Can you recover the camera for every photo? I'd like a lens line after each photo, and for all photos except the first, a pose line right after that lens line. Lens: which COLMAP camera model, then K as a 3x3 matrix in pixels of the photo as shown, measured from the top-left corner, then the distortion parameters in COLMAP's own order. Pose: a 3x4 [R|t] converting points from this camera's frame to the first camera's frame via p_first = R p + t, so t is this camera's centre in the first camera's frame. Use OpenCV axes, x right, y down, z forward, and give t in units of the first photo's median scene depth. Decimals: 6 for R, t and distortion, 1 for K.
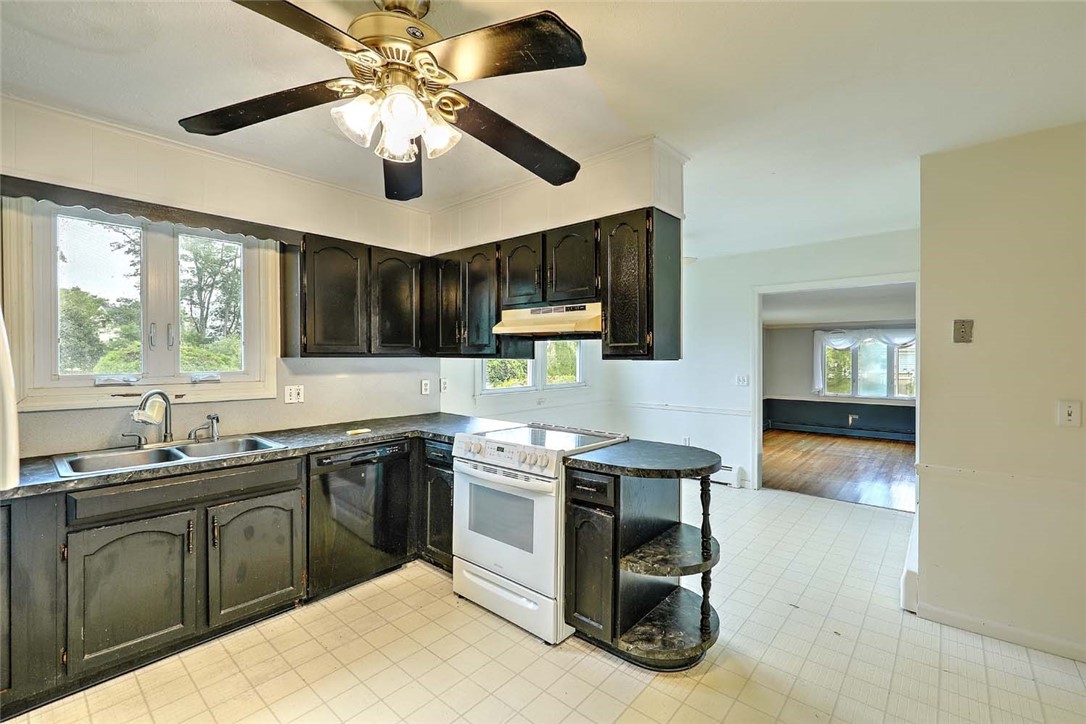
lens RADIAL K [[464.0, 0, 548.7], [0, 464.0, 360.8], [0, 0, 1]] dist [0.000834, -0.000081]
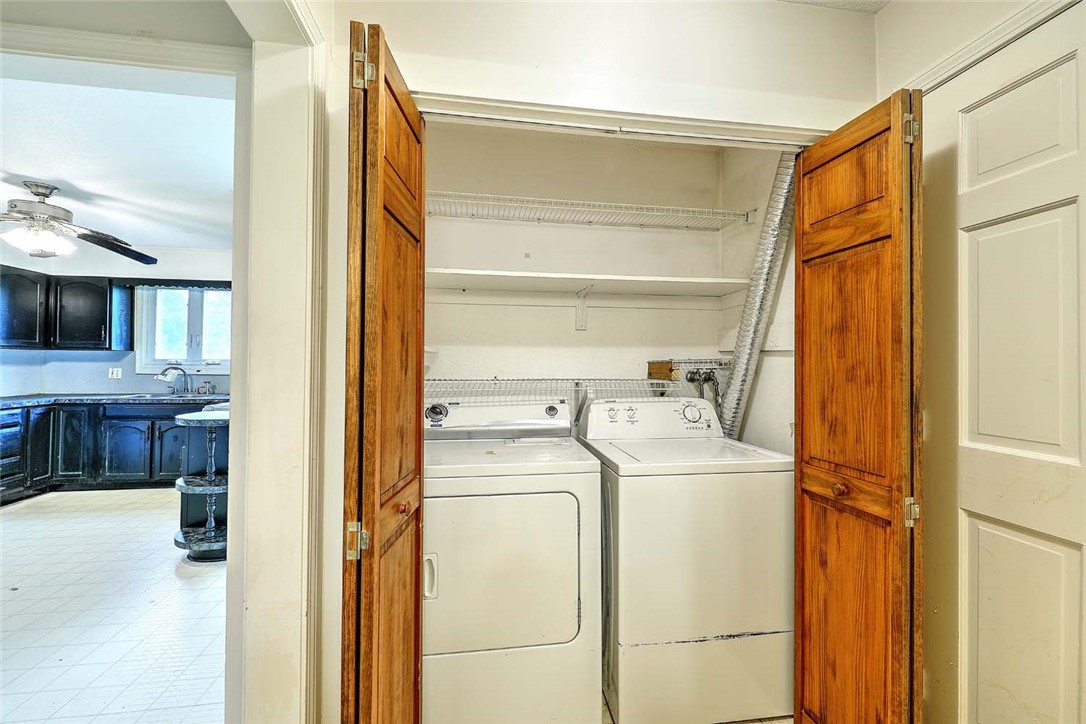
lens RADIAL K [[443.5, 0, 545.8], [0, 443.5, 359.5], [0, 0, 1]] dist [0.000666, -0.000150]
pose [[0.755395, -0.001360, -0.655268, 0.817721], [-0.015897, 0.999665, -0.020402, 0.021255], [0.655077, 0.025828, 0.755121, 0.270395]]
